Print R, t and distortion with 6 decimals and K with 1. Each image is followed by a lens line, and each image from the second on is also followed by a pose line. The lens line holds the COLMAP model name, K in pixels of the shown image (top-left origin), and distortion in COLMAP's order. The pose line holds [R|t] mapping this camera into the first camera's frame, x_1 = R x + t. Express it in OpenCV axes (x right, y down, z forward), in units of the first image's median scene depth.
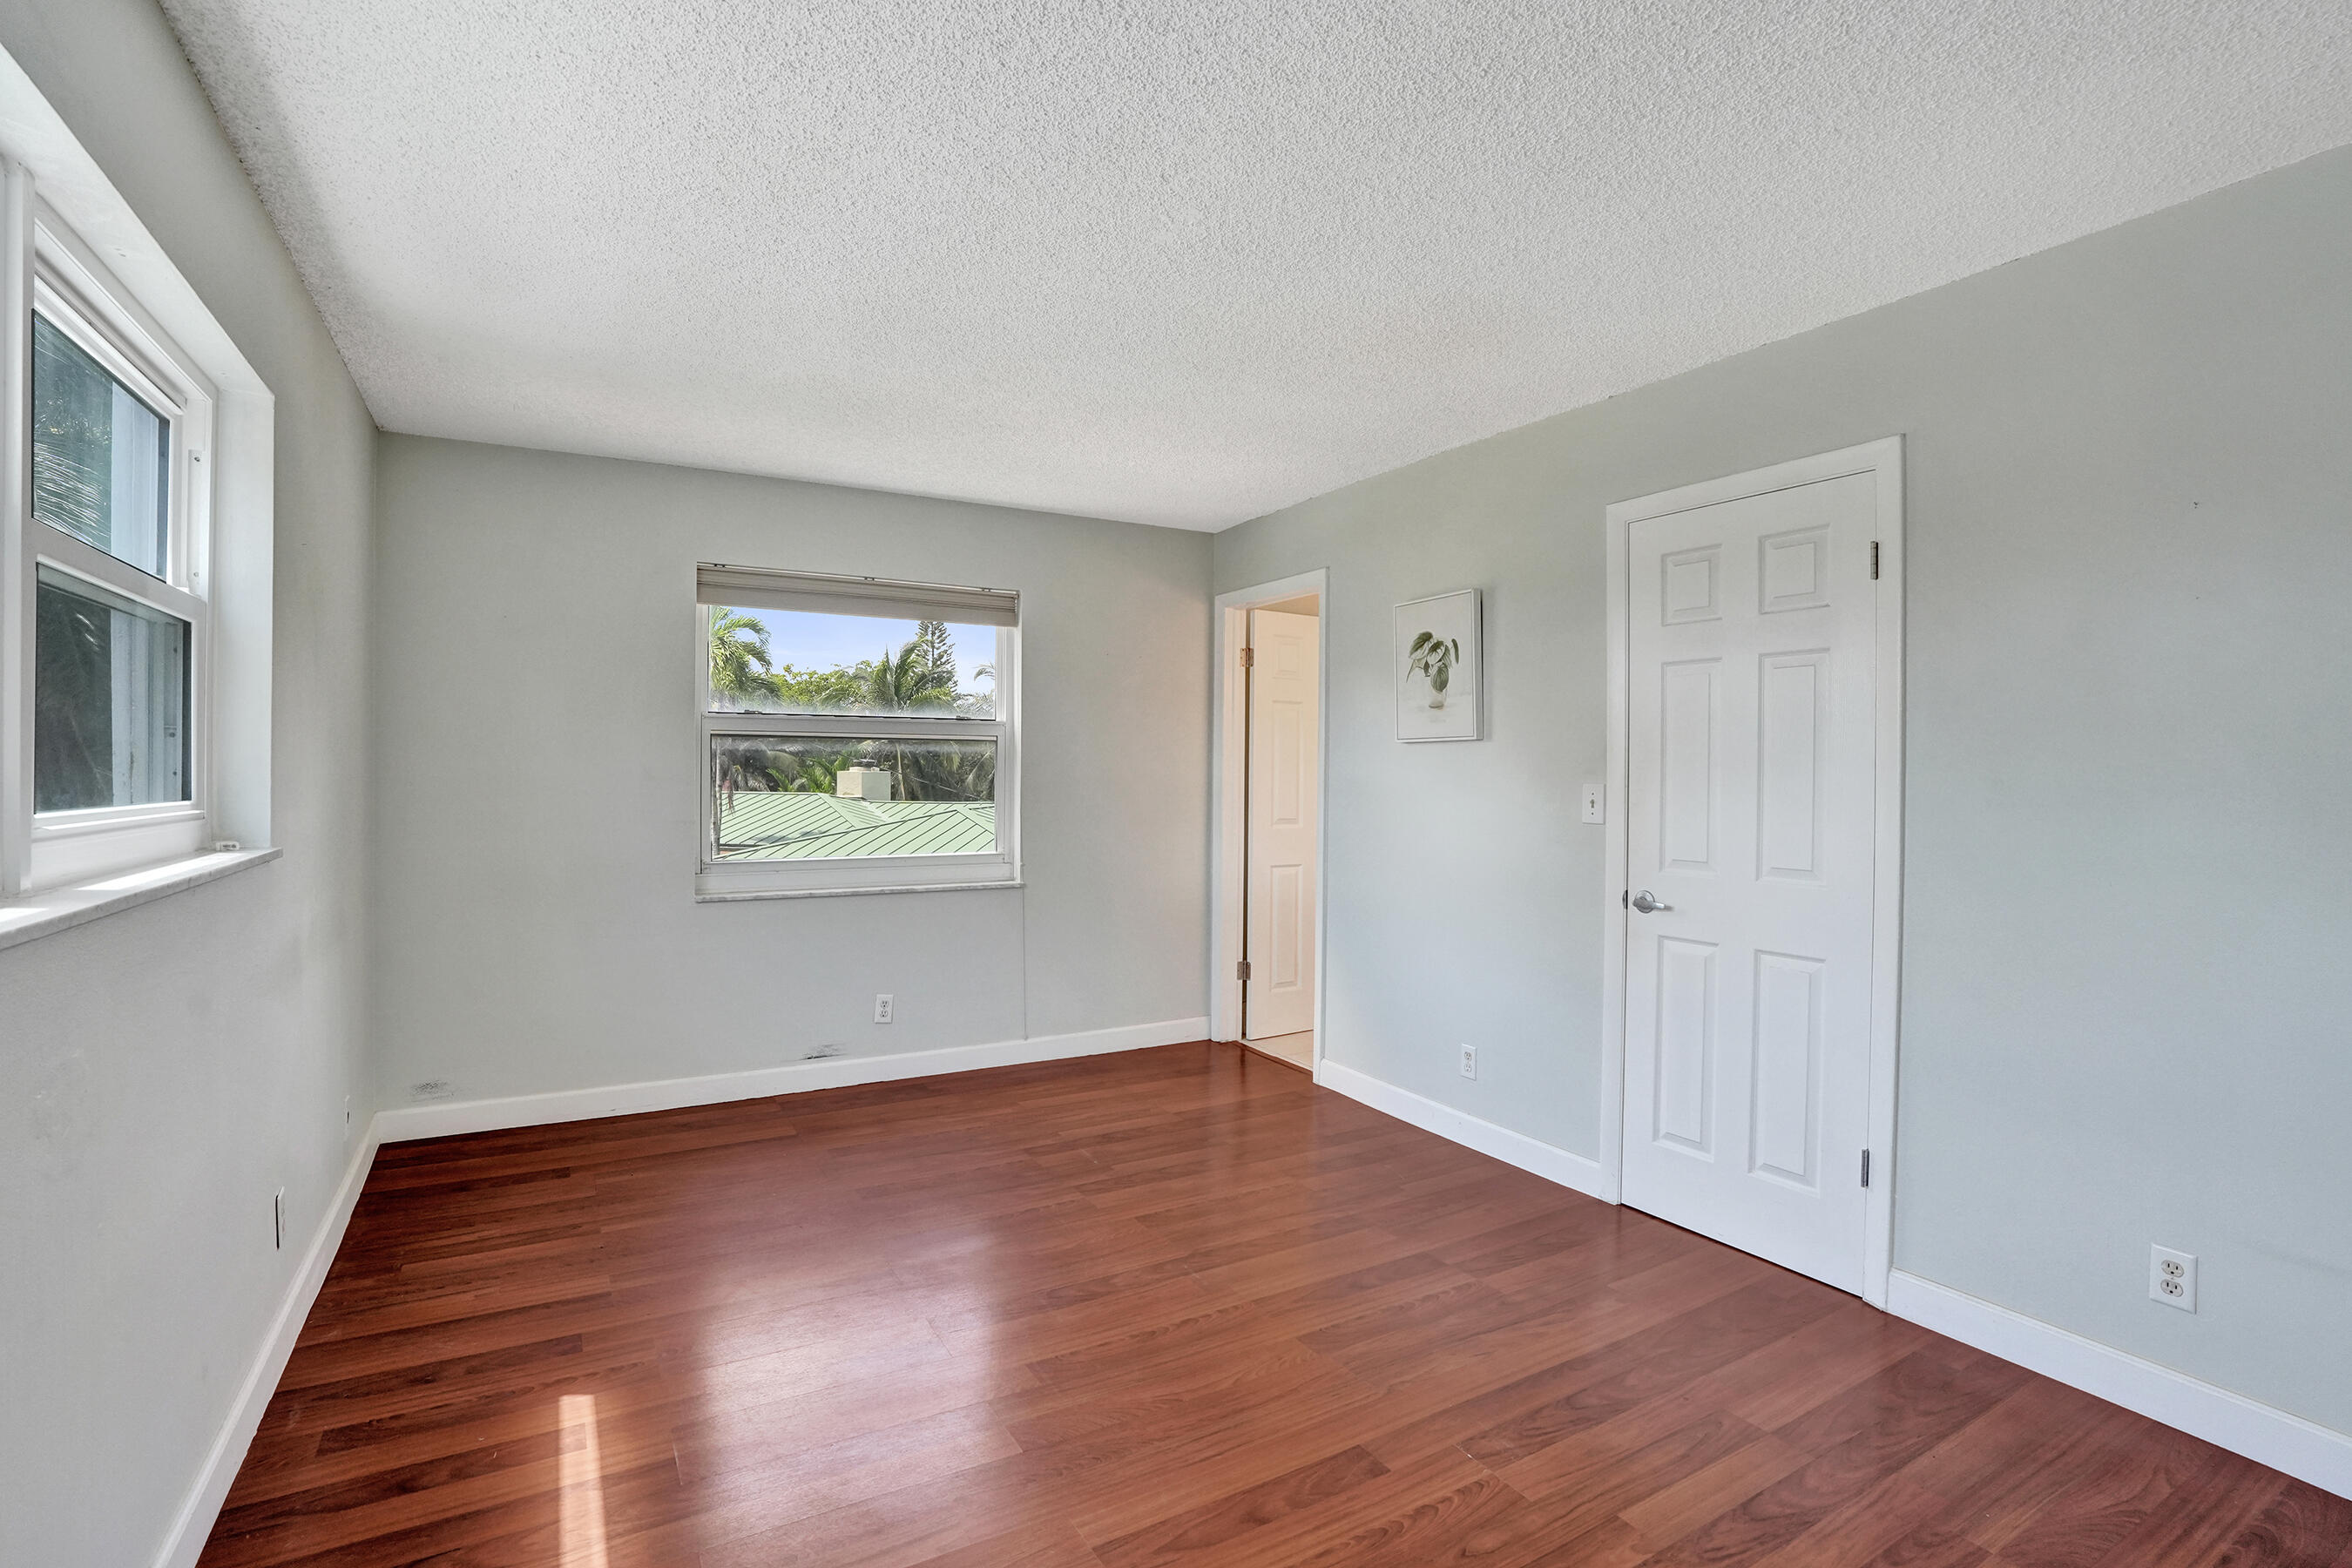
lens RADIAL K [[1086.8, 0, 1176.0], [0, 1086.8, 784.0], [0, 0, 1]] dist [-0.080091, 0.033786]
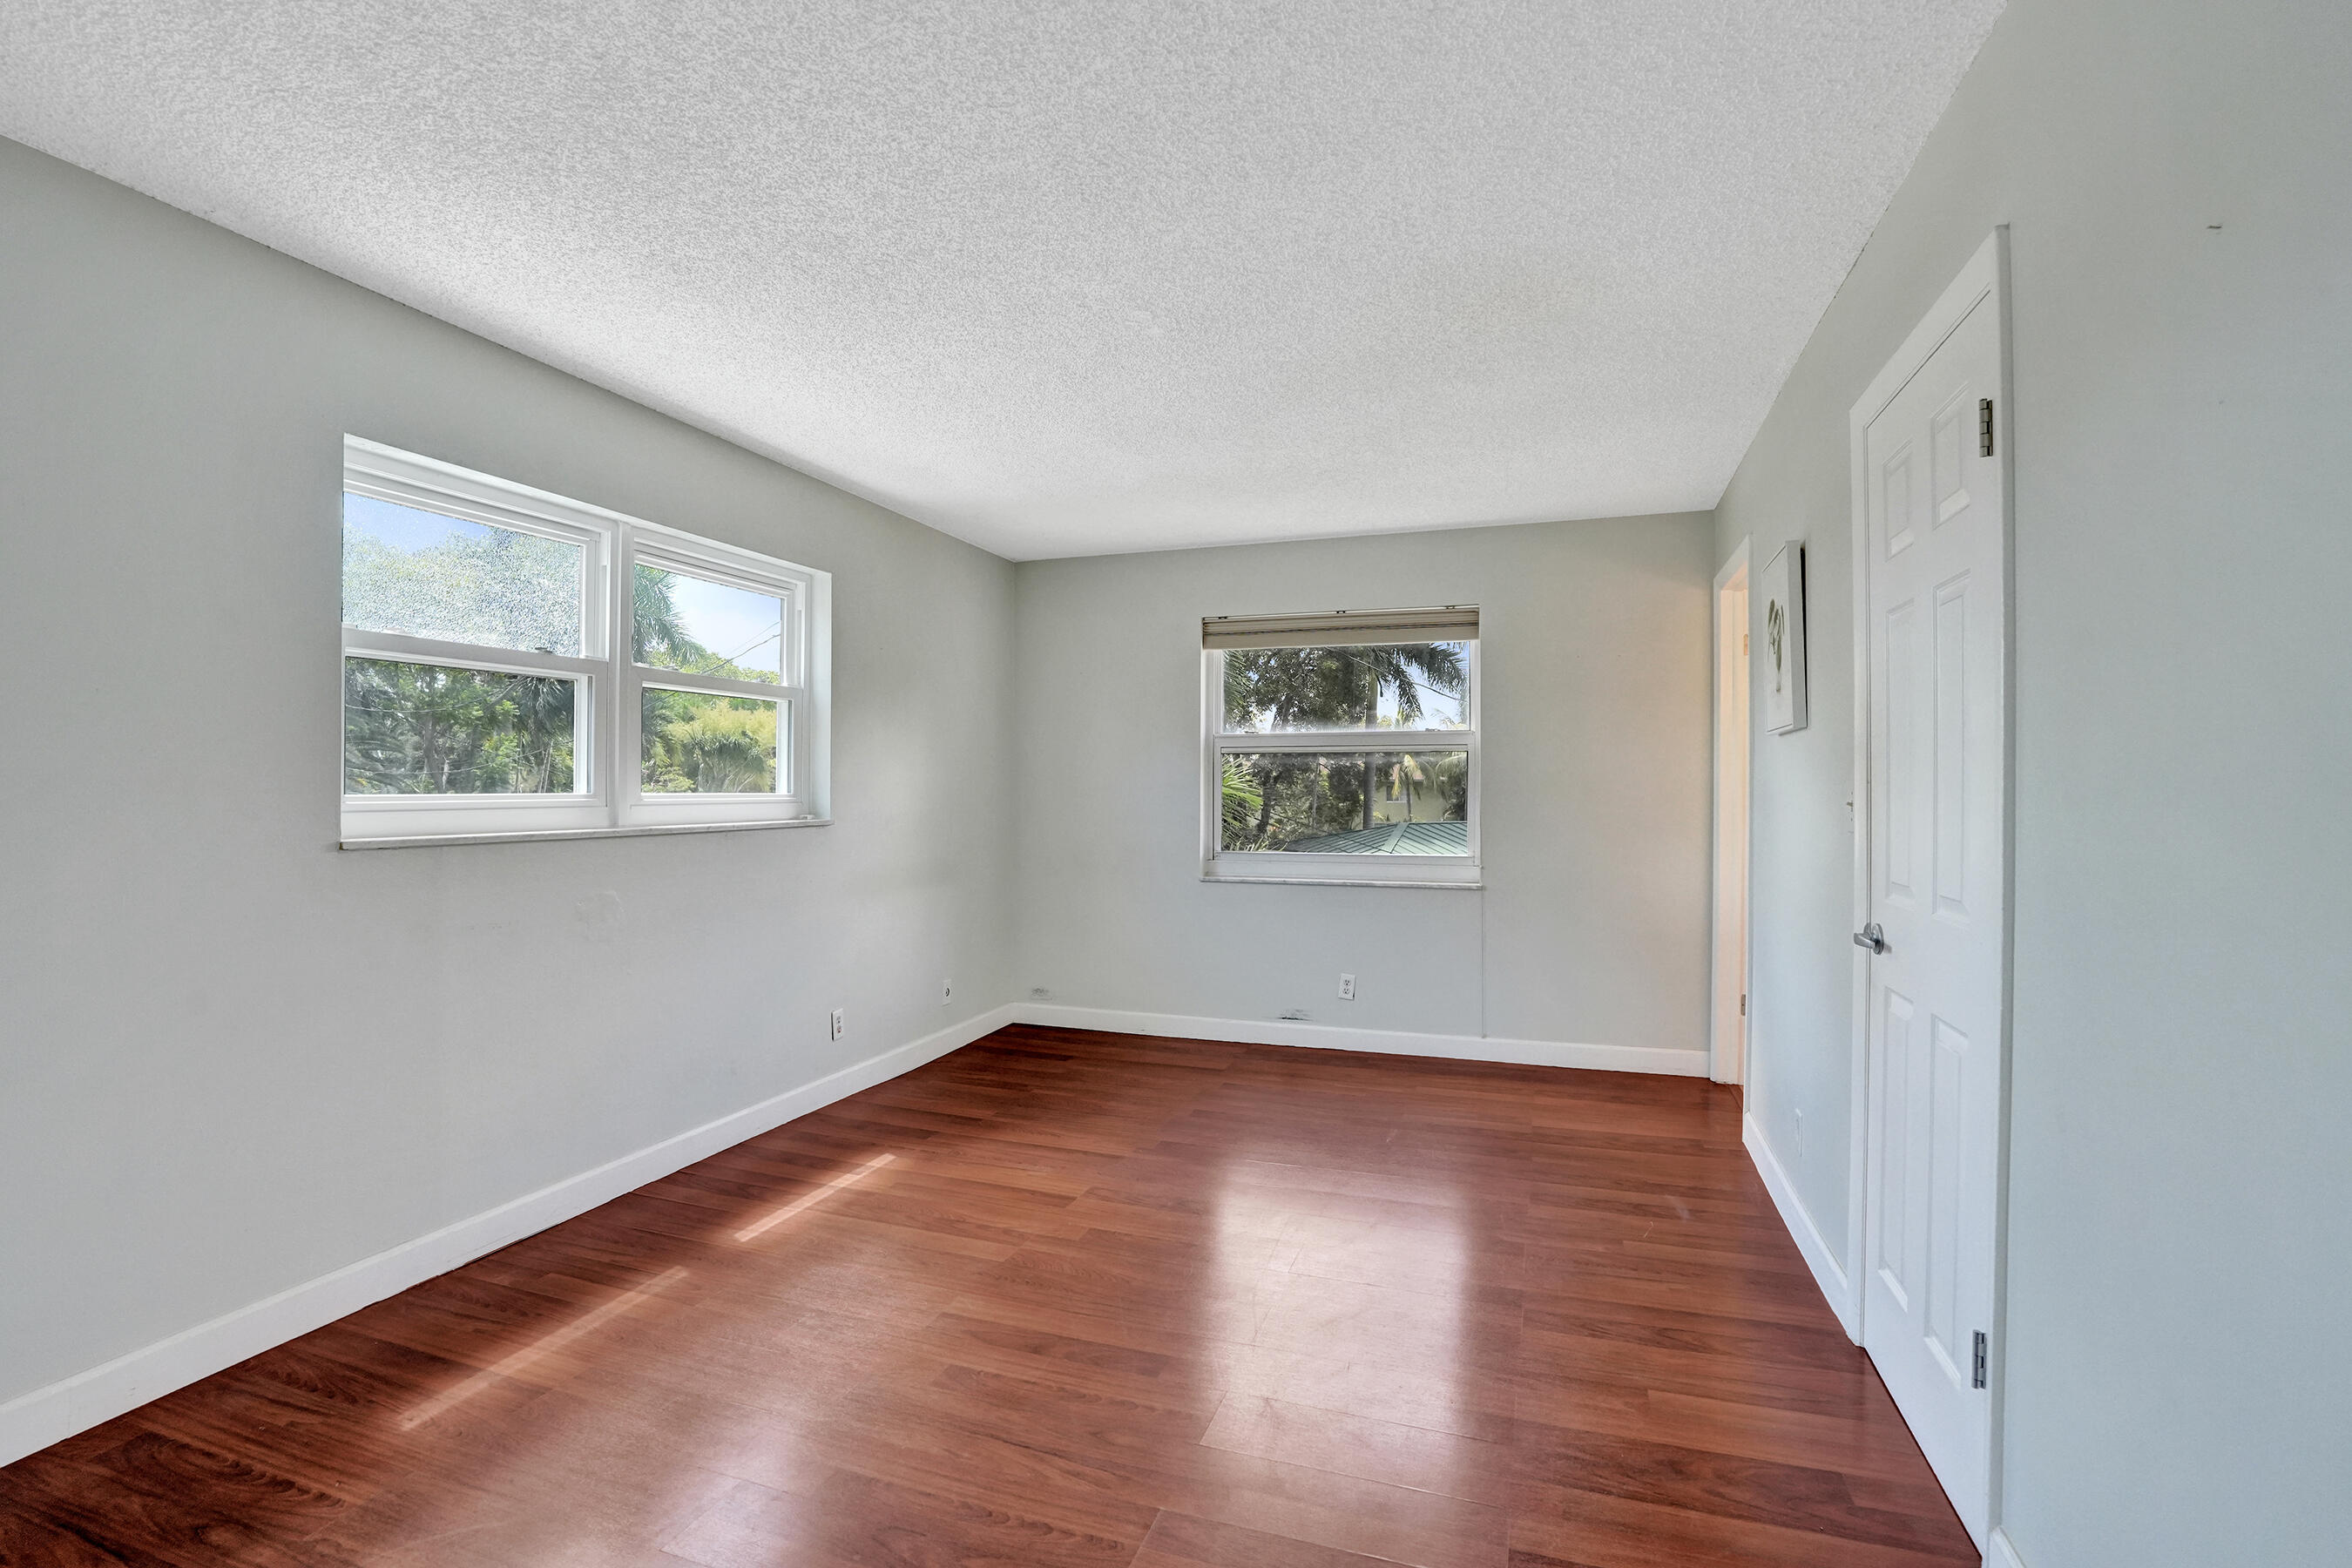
lens RADIAL K [[1086.8, 0, 1176.0], [0, 1086.8, 784.0], [0, 0, 1]] dist [-0.080091, 0.033786]
pose [[0.647530, -0.008257, -0.761995, 0.571856], [-0.005177, 0.999871, -0.015234, 0.014748], [0.762022, 0.013809, 0.647404, 0.138080]]
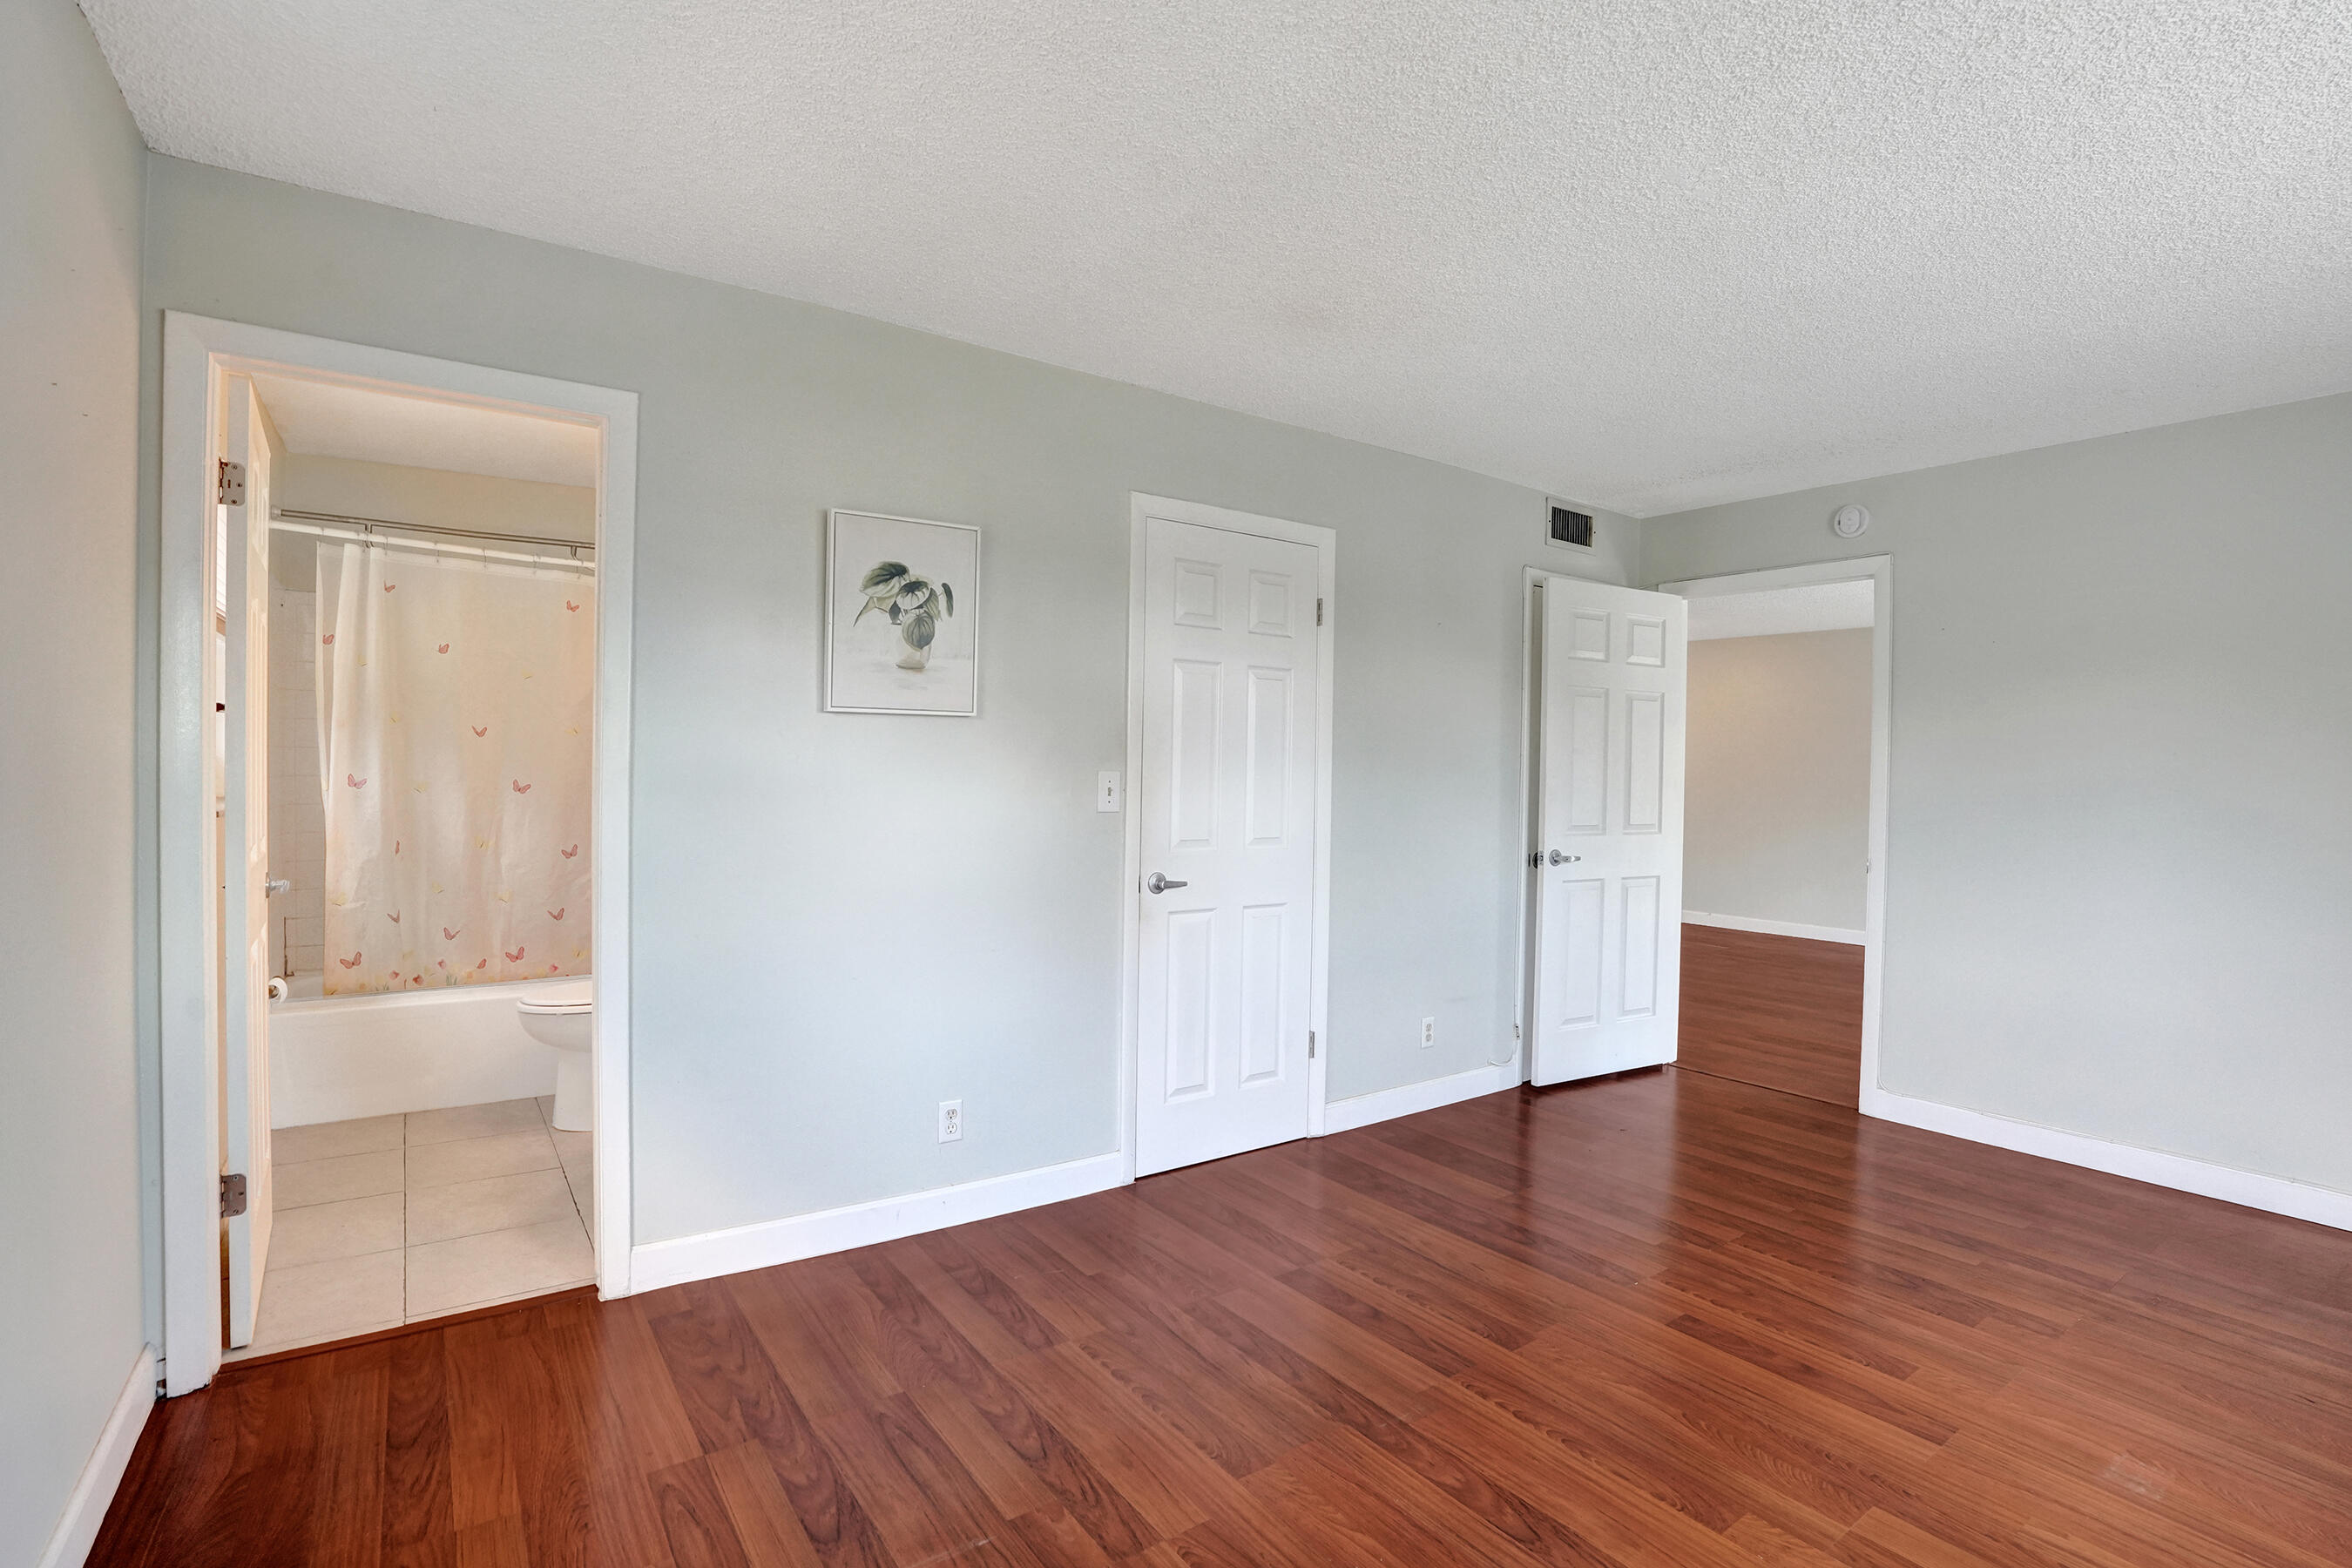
lens RADIAL K [[1086.8, 0, 1176.0], [0, 1086.8, 784.0], [0, 0, 1]] dist [-0.080091, 0.033786]
pose [[-0.080929, -0.026551, 0.996366, -0.528288], [-0.008358, 0.999628, 0.025959, -0.012905], [-0.996685, -0.006227, -0.081120, 0.902628]]
